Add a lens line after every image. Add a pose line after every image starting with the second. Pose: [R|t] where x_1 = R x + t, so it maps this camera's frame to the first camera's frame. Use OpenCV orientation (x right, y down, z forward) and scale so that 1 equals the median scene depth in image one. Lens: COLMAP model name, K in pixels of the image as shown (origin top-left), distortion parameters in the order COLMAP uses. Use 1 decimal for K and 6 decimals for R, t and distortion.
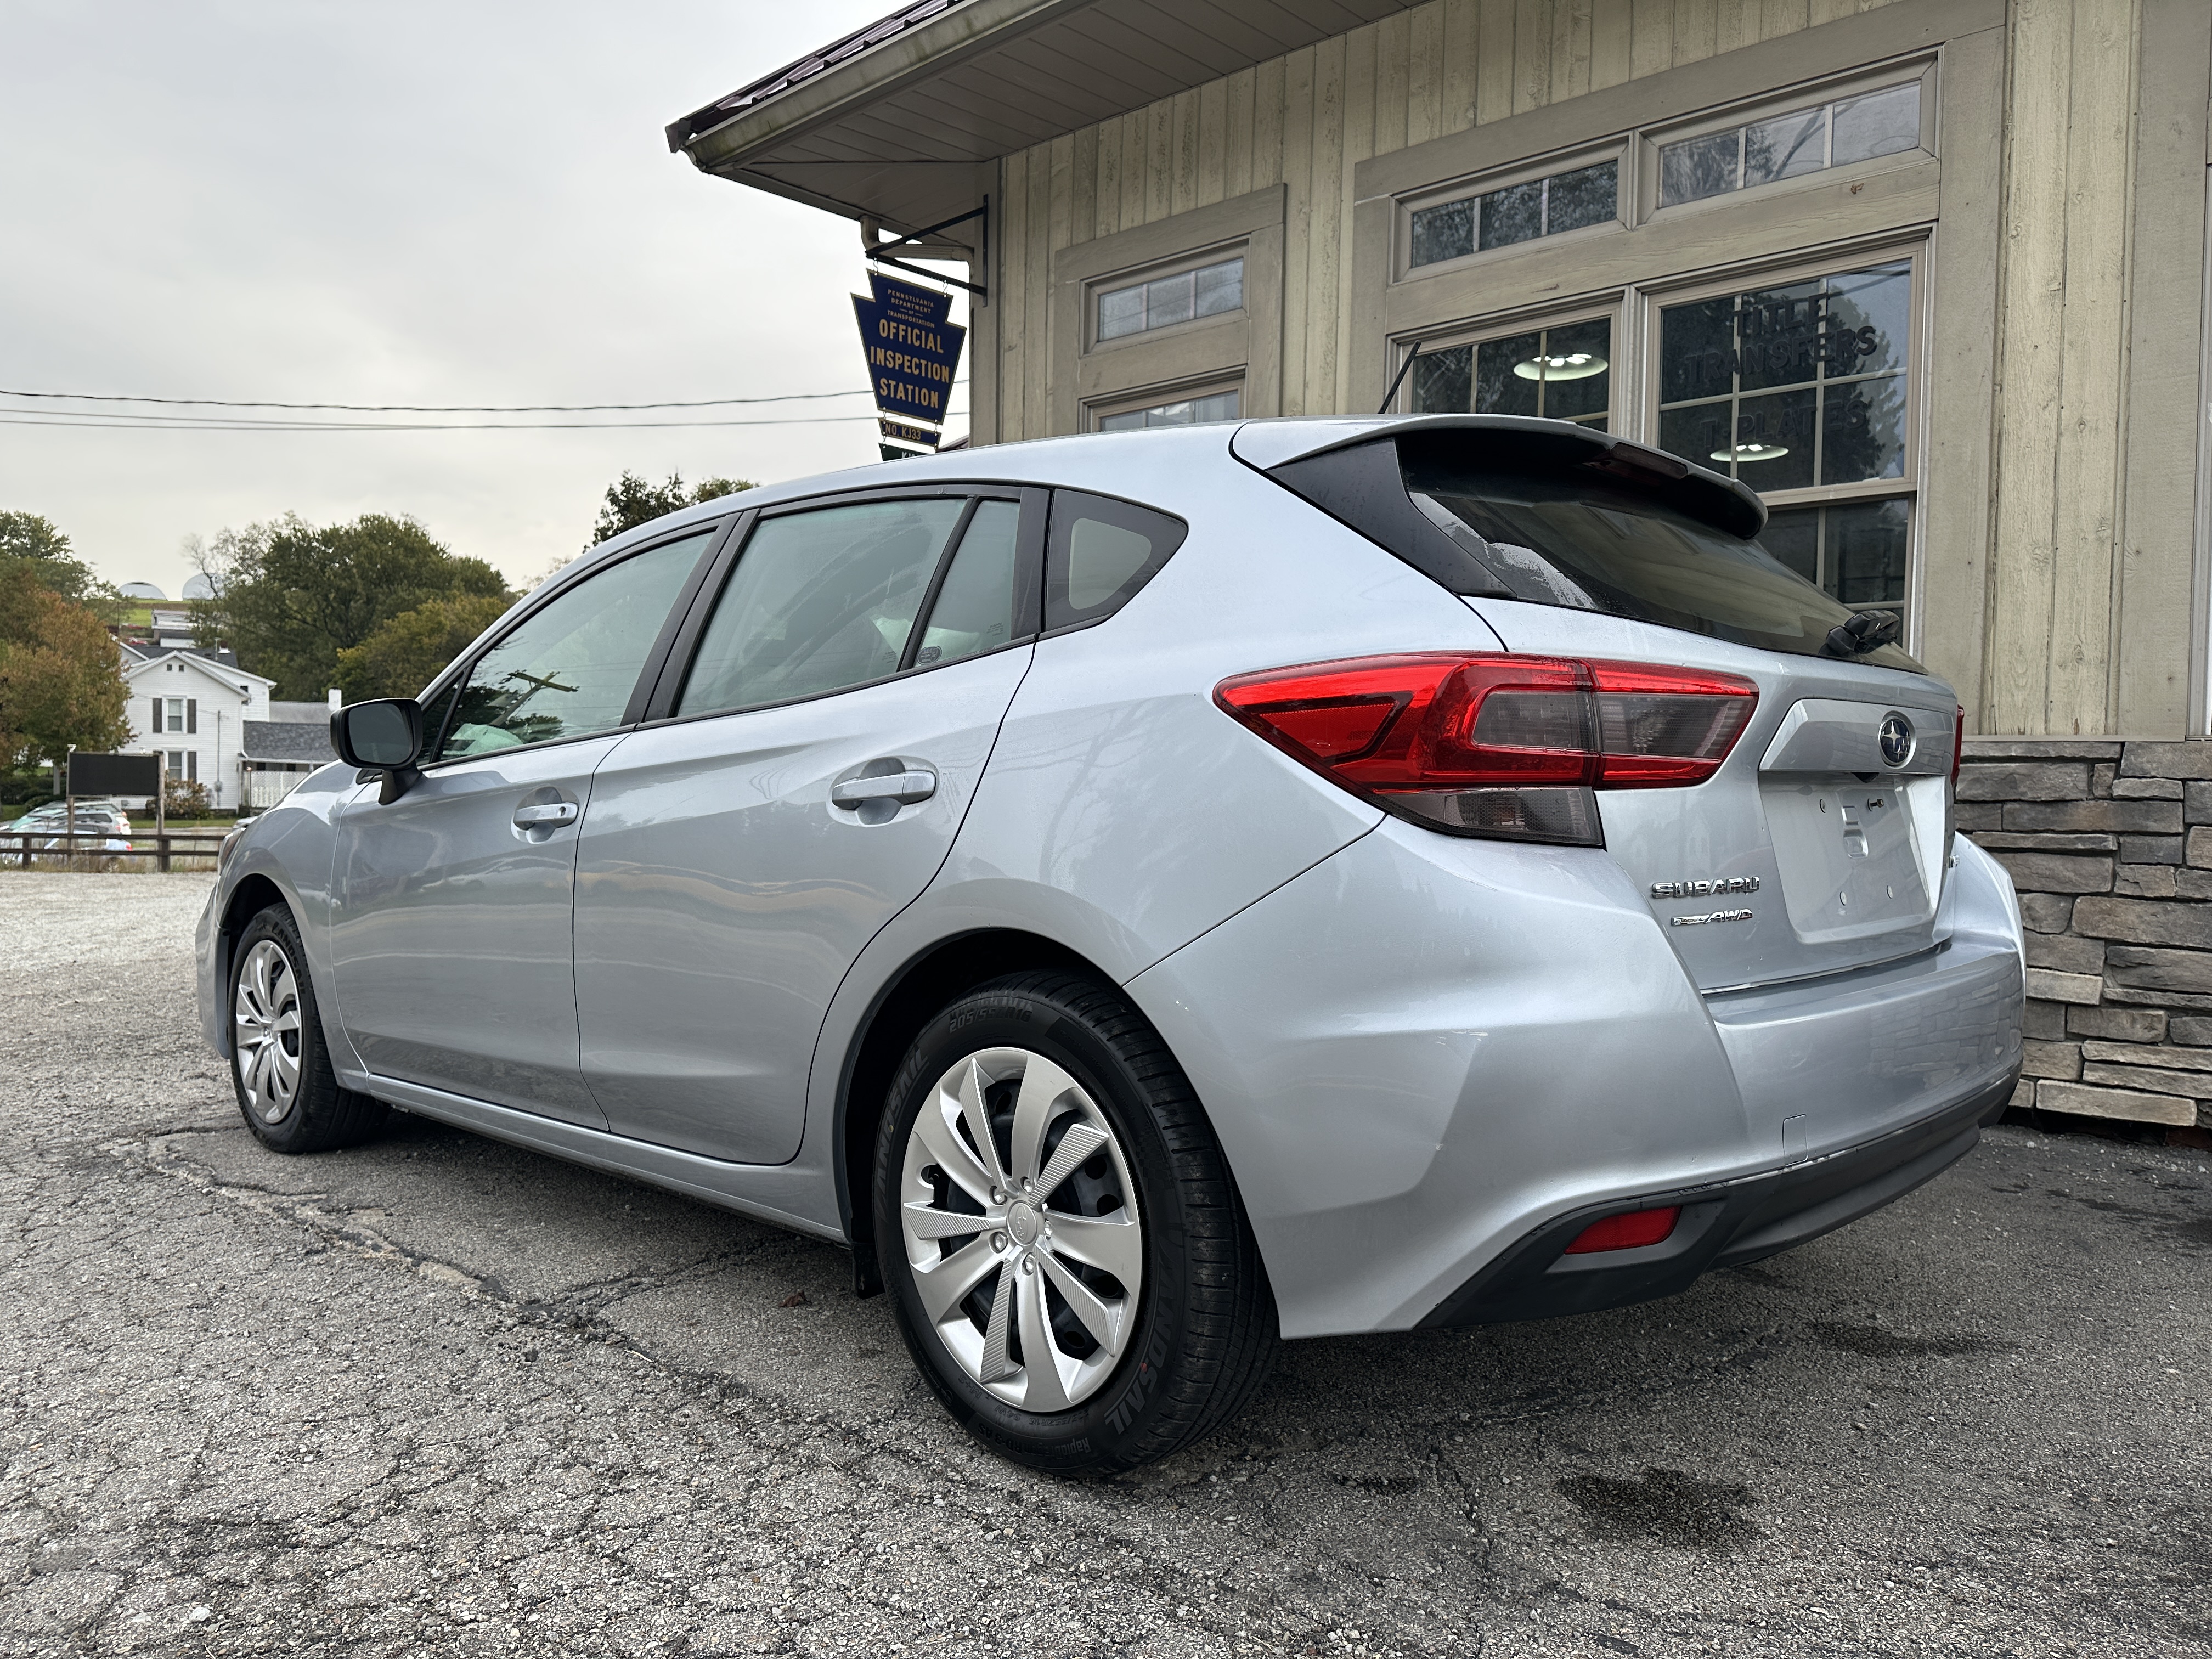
lens RADIAL K [[1560.4, 0, 1105.9], [0, 1560.4, 816.3], [0, 0, 1]] dist [0.048935, -0.060892]
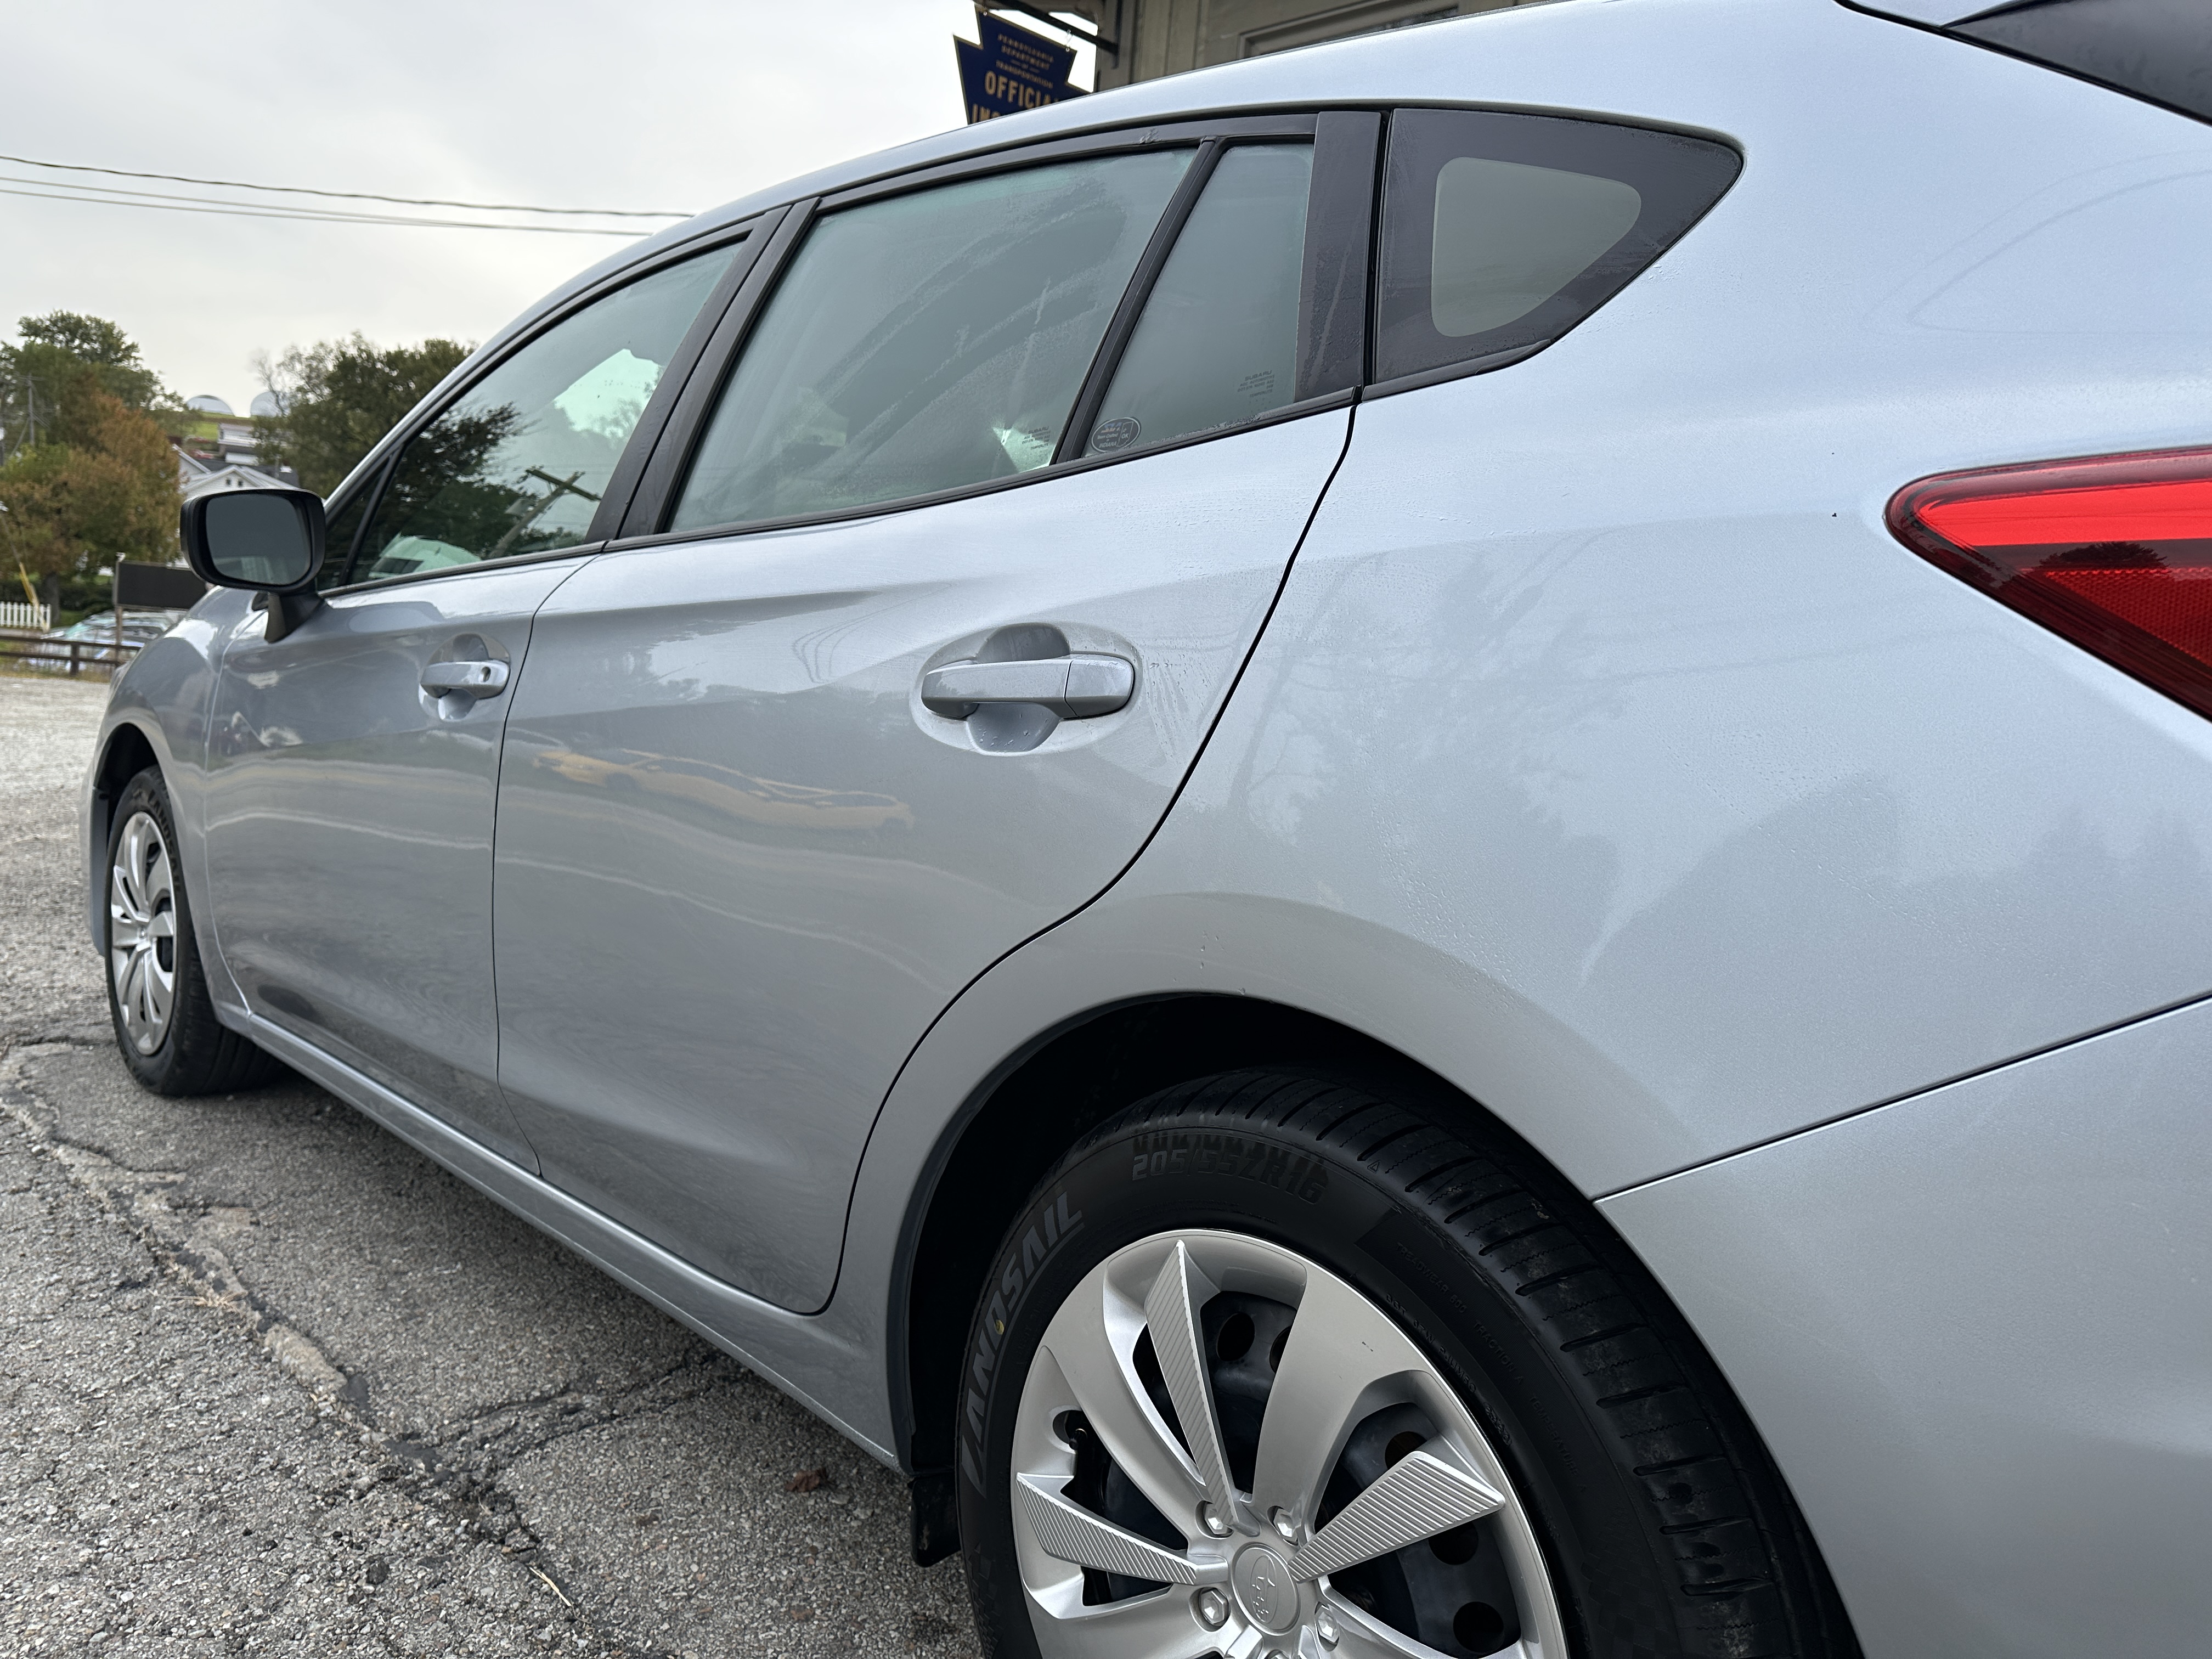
lens RADIAL K [[1560.4, 0, 1101.2], [0, 1560.4, 836.0], [0, 0, 1]] dist [0.048935, -0.060892]
pose [[0.997102, 0.069854, -0.030130, -0.072586], [-0.066856, 0.993598, 0.091071, -0.012100], [0.036299, -0.088792, 0.995389, 0.357353]]
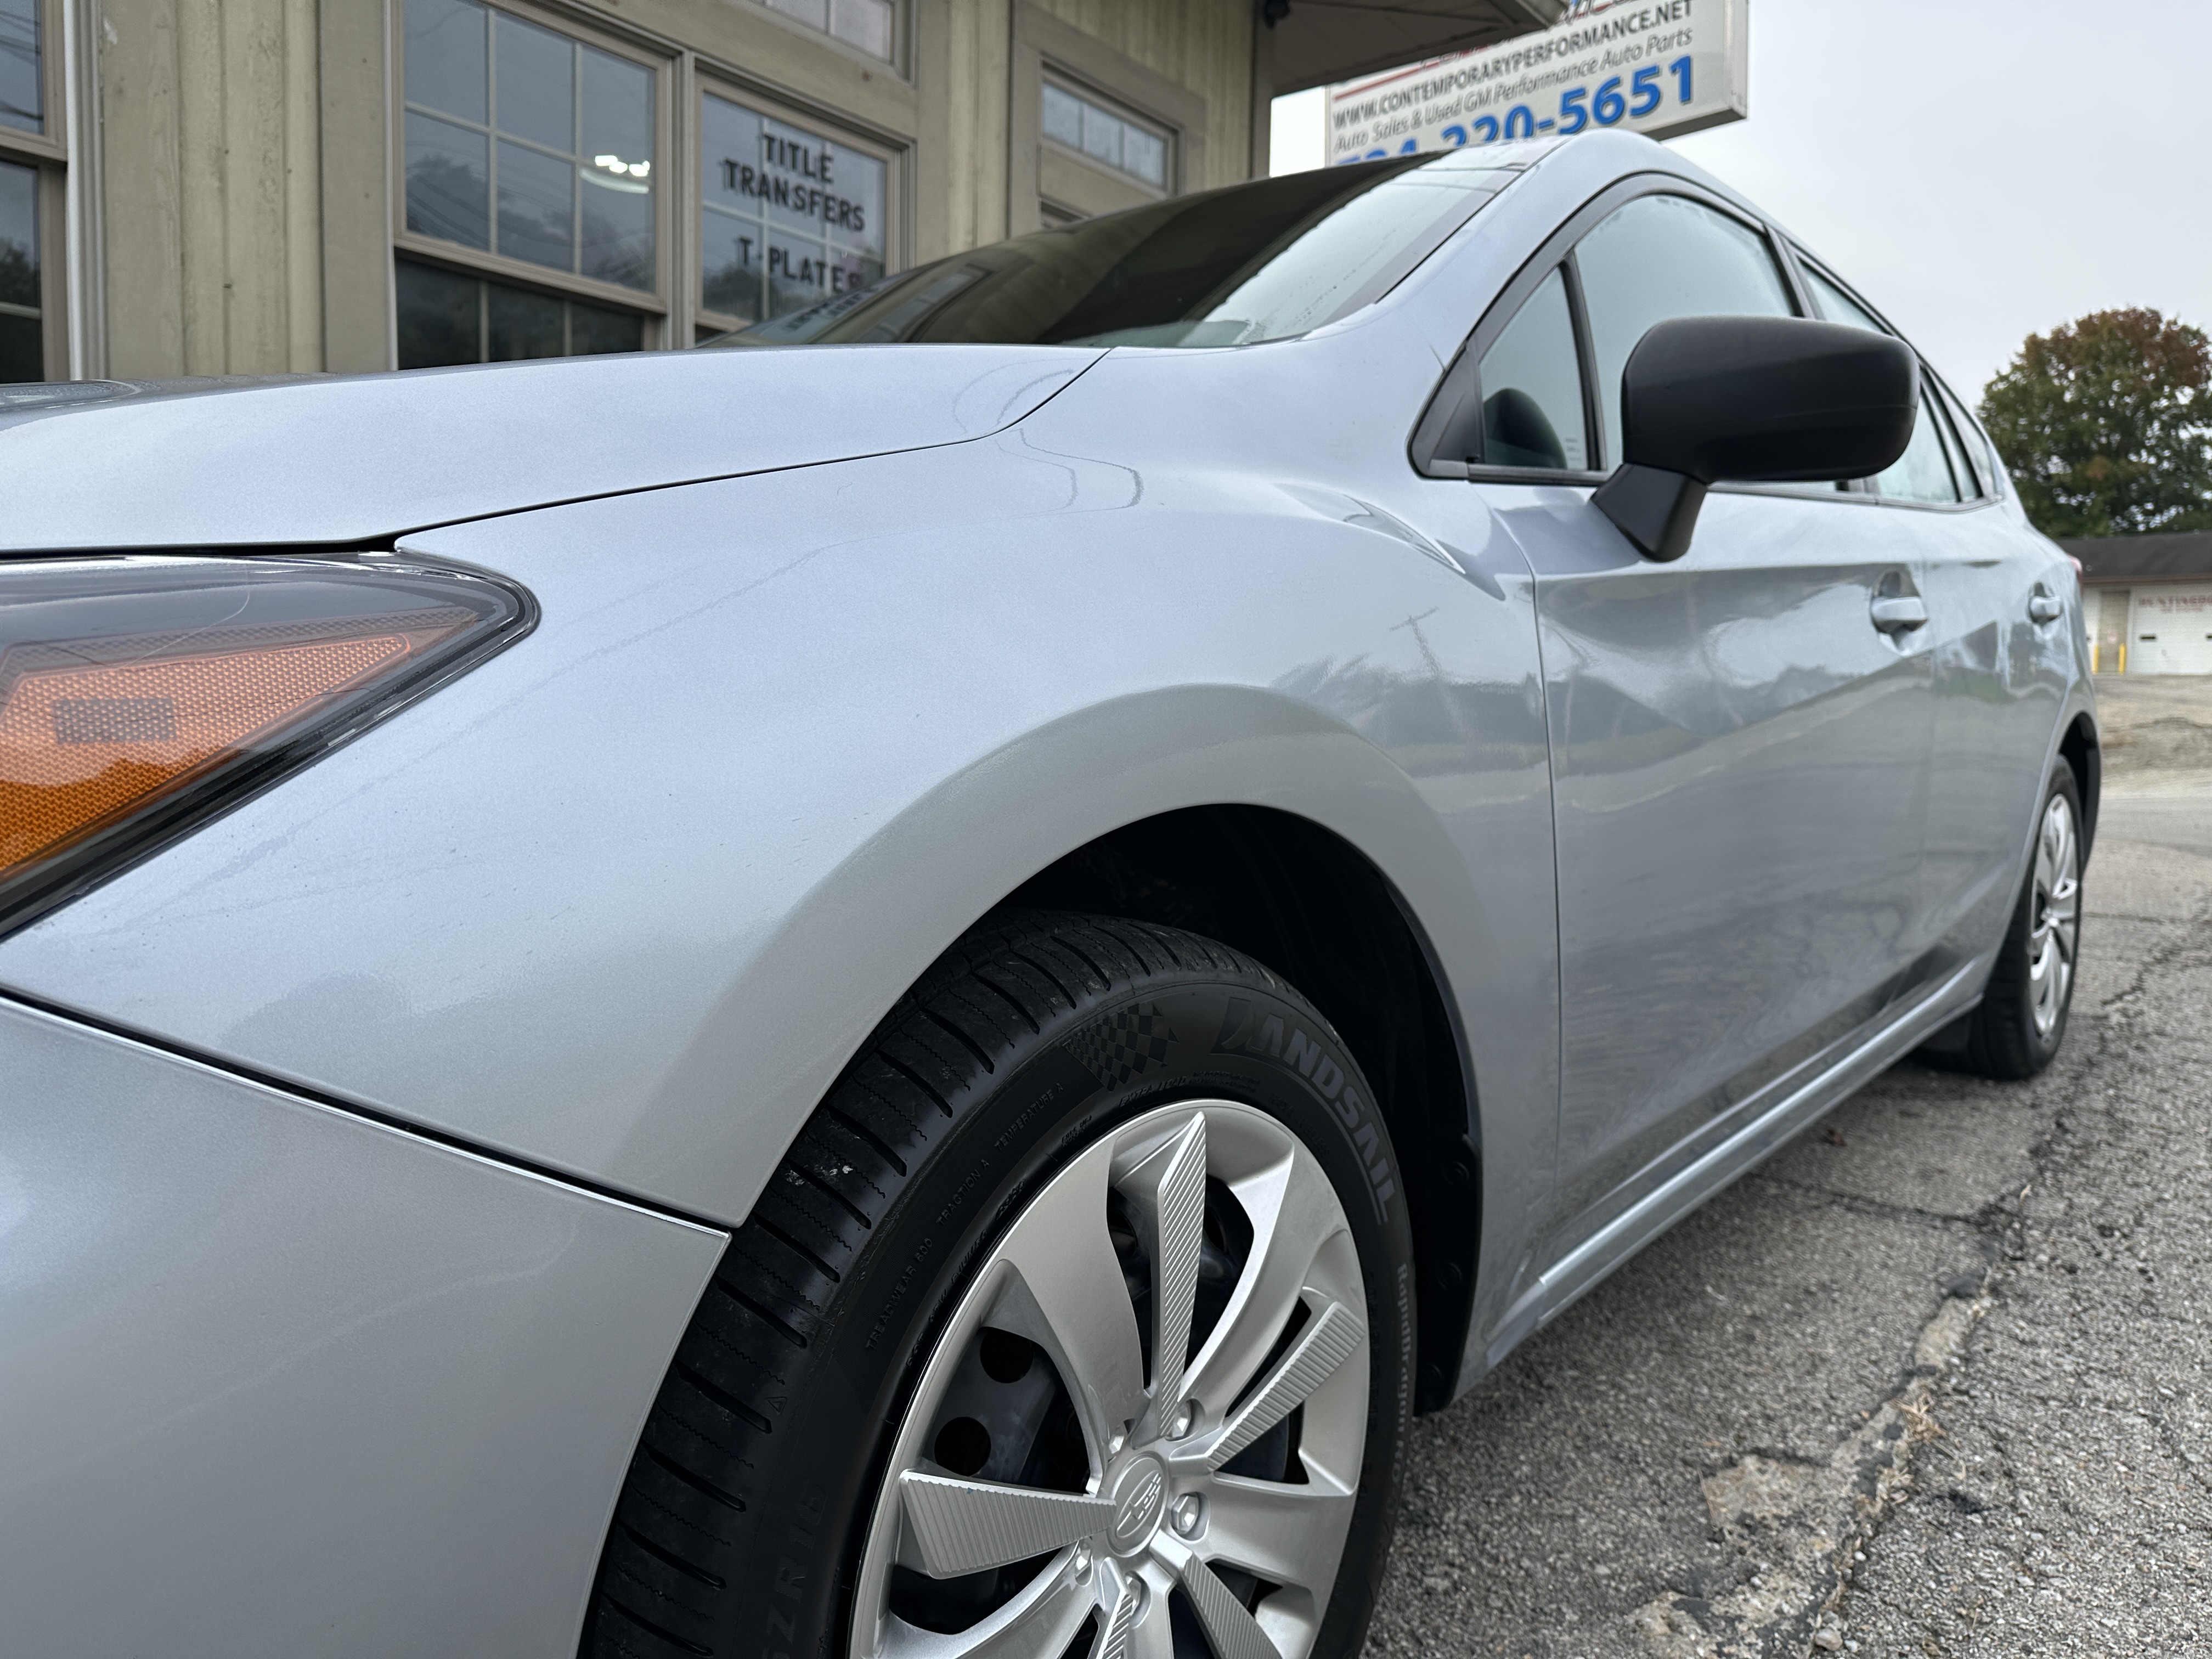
lens RADIAL K [[1560.4, 0, 1114.2], [0, 1560.4, 829.3], [0, 0, 1]] dist [0.048935, -0.060892]
pose [[-0.079979, -0.092167, 0.992526, -0.982573], [0.002328, 0.995696, 0.092649, 0.027845], [-0.996794, 0.009721, -0.079421, 1.352816]]
